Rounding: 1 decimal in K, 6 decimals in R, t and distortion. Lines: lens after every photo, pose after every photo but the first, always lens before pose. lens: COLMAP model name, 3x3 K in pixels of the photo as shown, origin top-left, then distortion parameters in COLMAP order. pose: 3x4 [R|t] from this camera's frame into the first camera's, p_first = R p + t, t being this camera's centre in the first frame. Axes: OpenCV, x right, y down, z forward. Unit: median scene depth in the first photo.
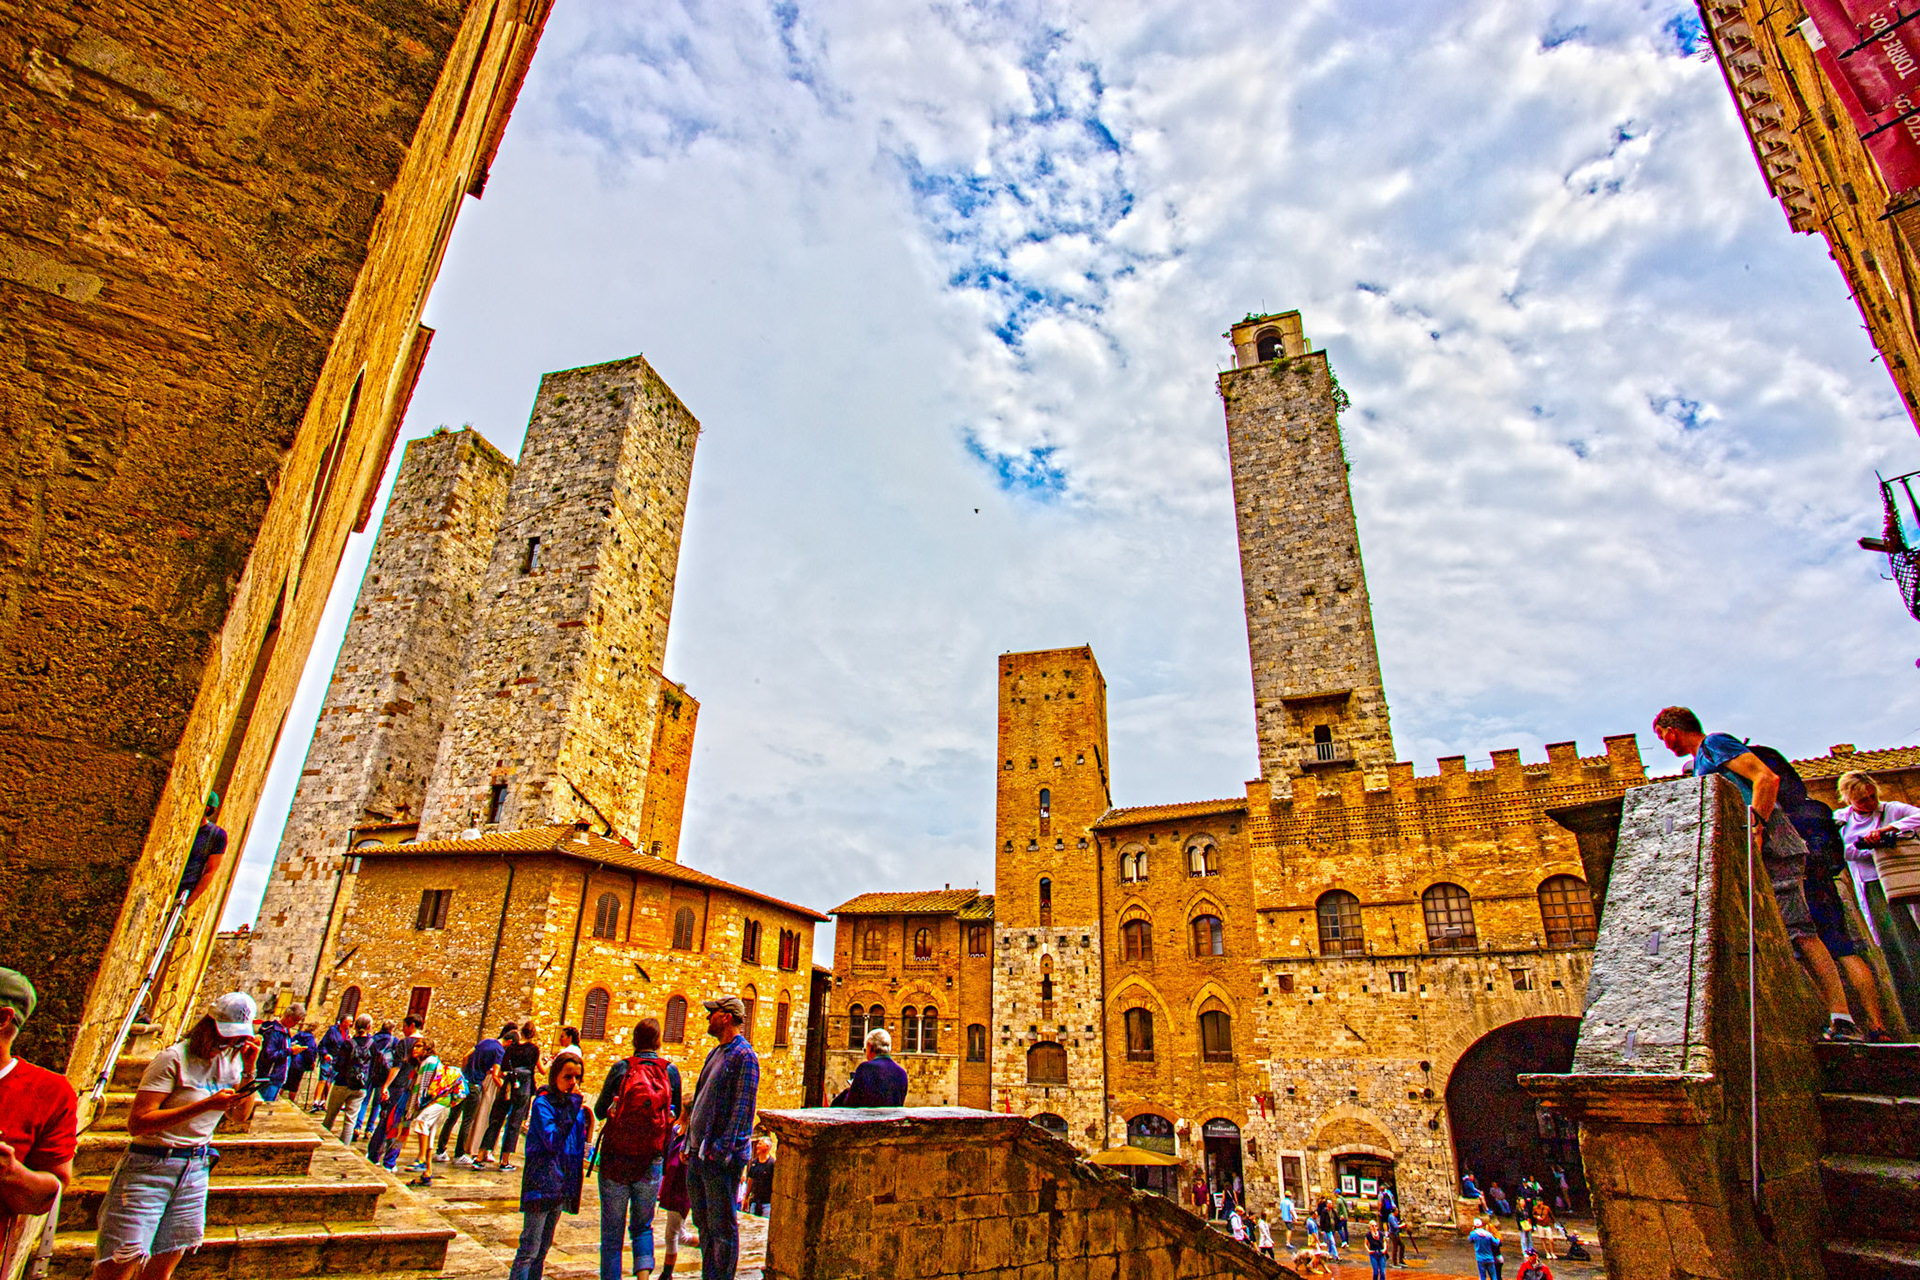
lens RADIAL K [[958.6, 0, 959.4], [0, 958.6, 602.6], [0, 0, 1]] dist [-0.079060, 0.034042]
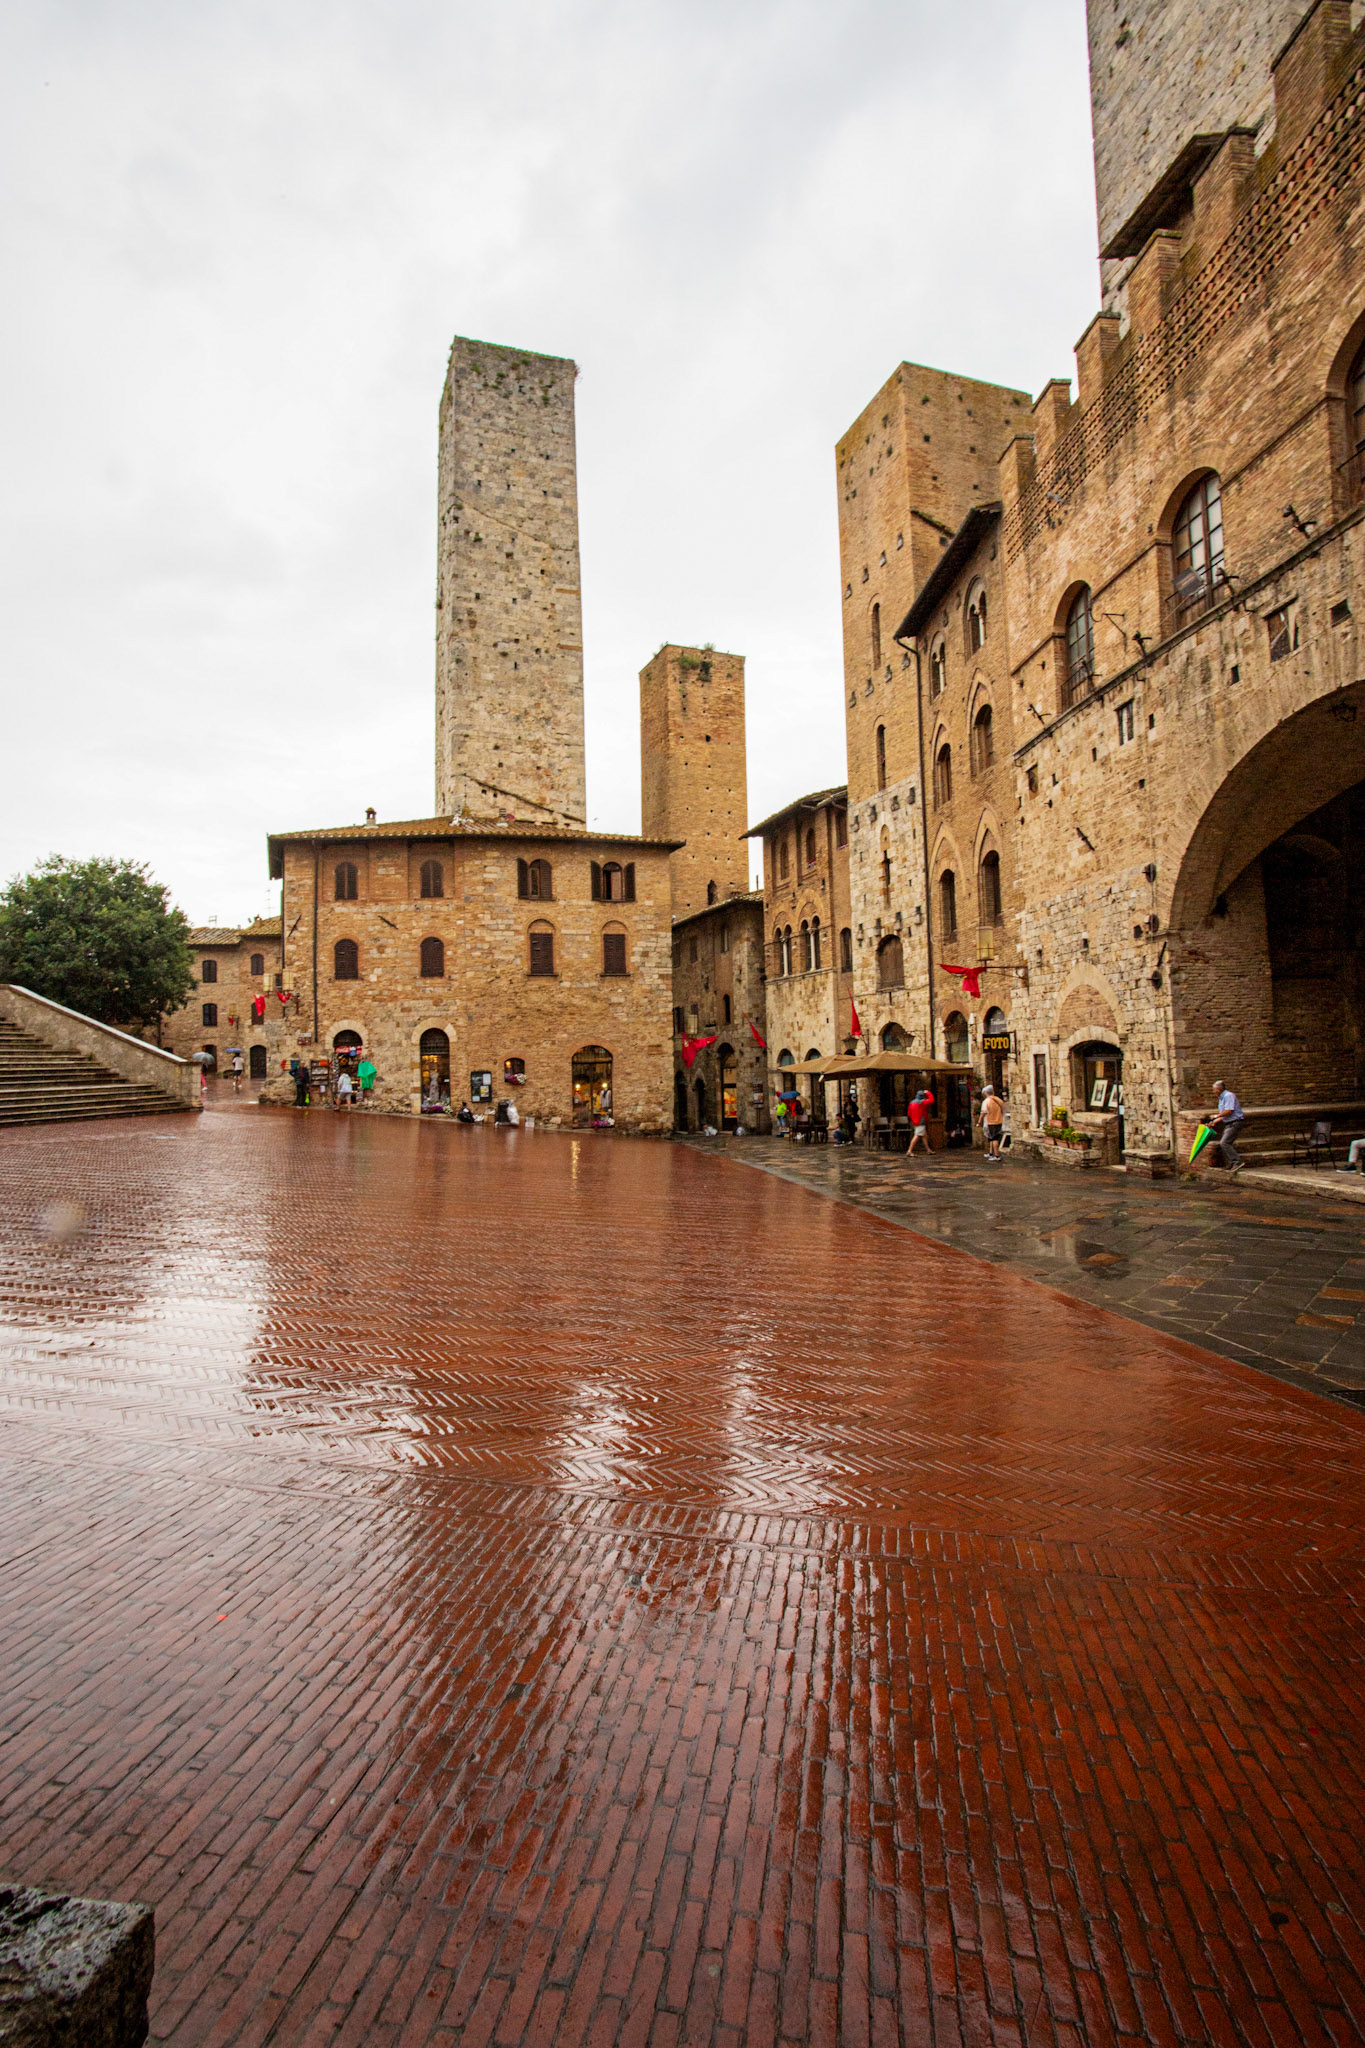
lens RADIAL K [[1022.5, 0, 685.0], [0, 1022.5, 1001.3], [0, 0, 1]] dist [-0.079060, 0.034042]
pose [[0.572915, -0.088396, -0.814834, 0.679357], [0.386725, 0.905697, 0.173656, 0.320751], [0.722642, -0.414607, 0.553072, 0.428802]]
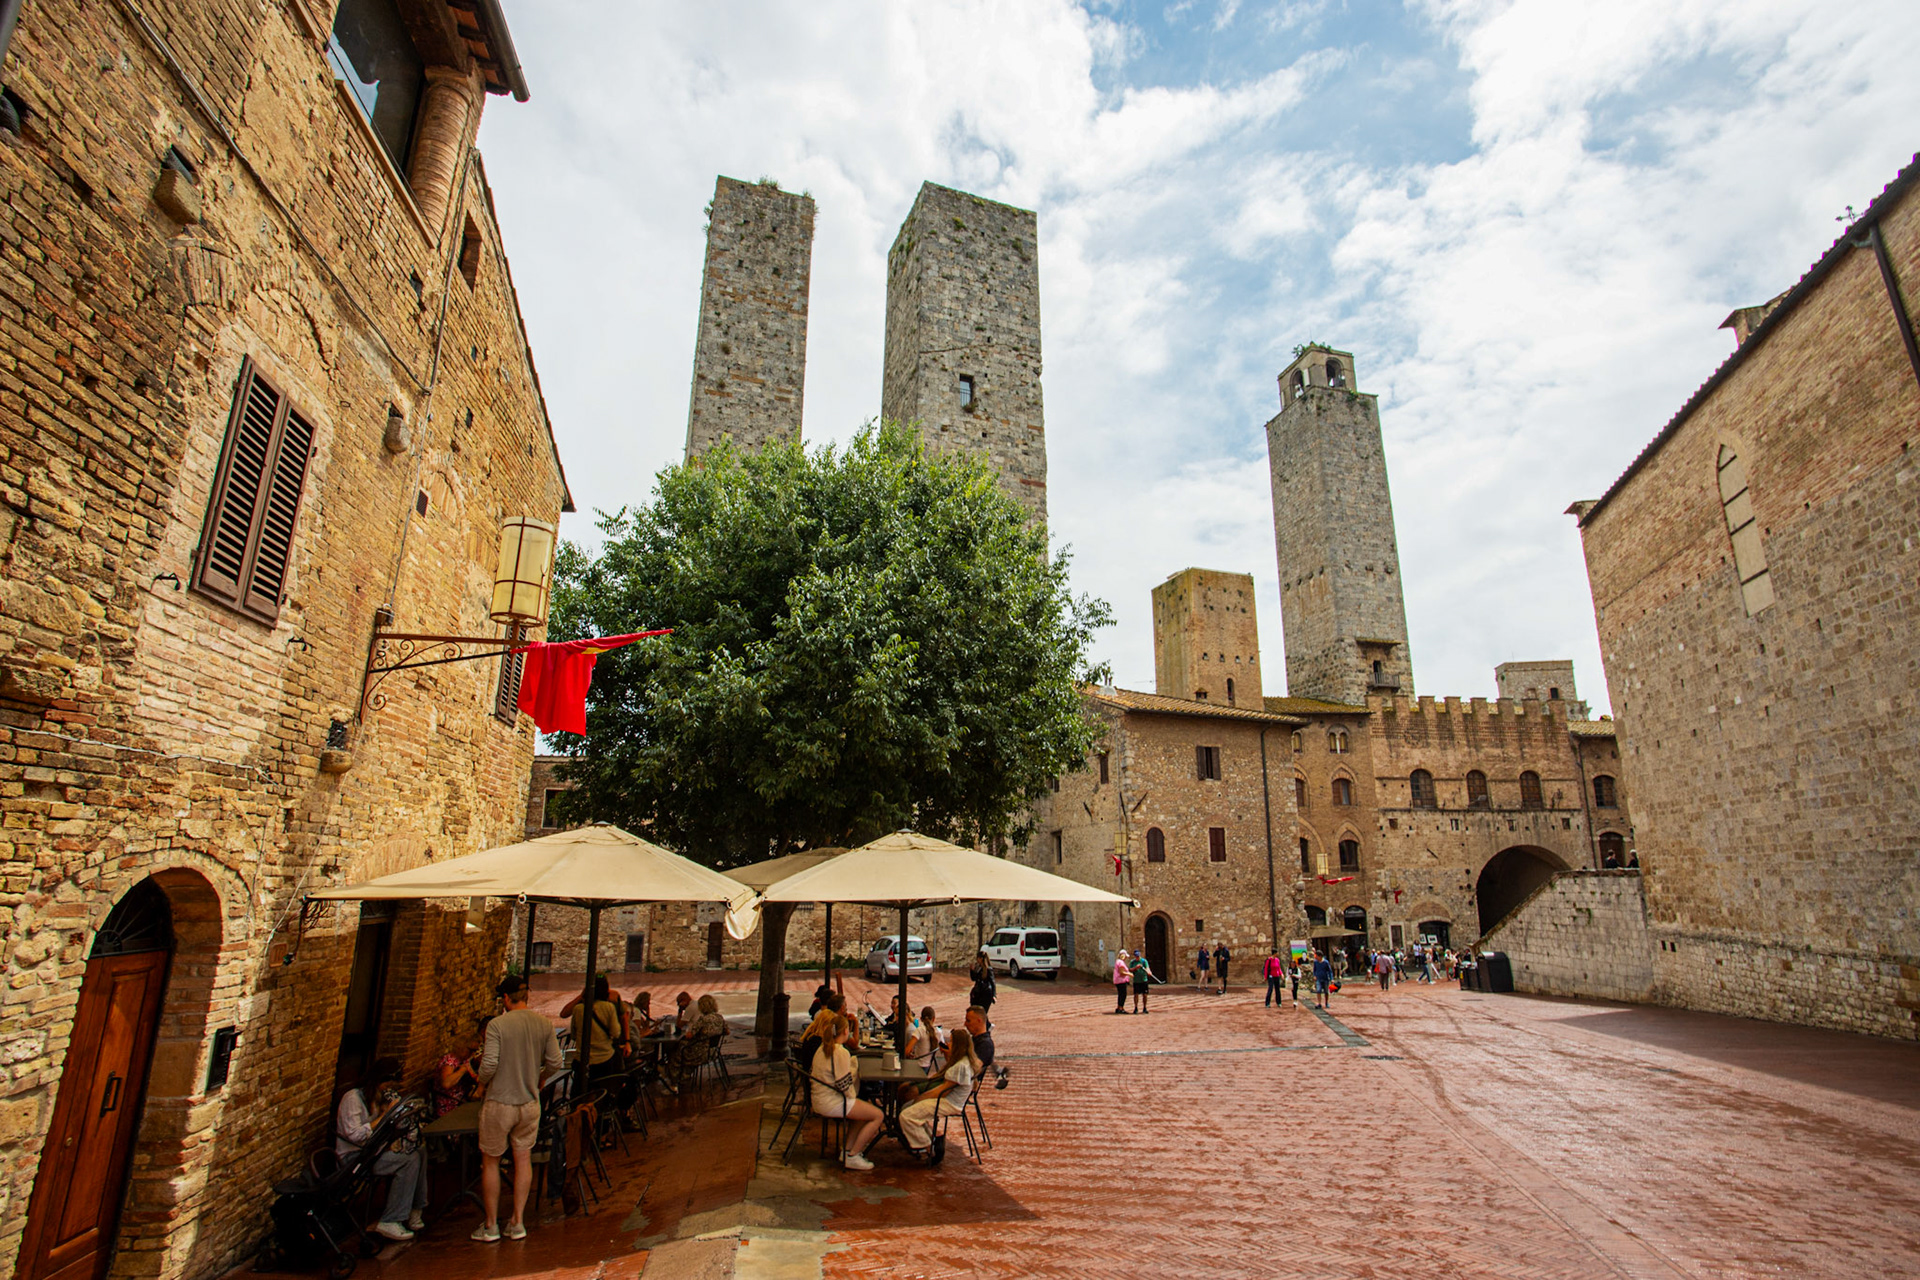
lens RADIAL K [[958.6, 0, 959.4], [0, 958.6, 602.6], [0, 0, 1]] dist [-0.079060, 0.034042]
pose [[0.790585, 0.152053, 0.593174, -1.174809], [-0.250786, 0.964115, 0.087109, 0.084784], [-0.558643, -0.217627, 0.800348, 0.205251]]
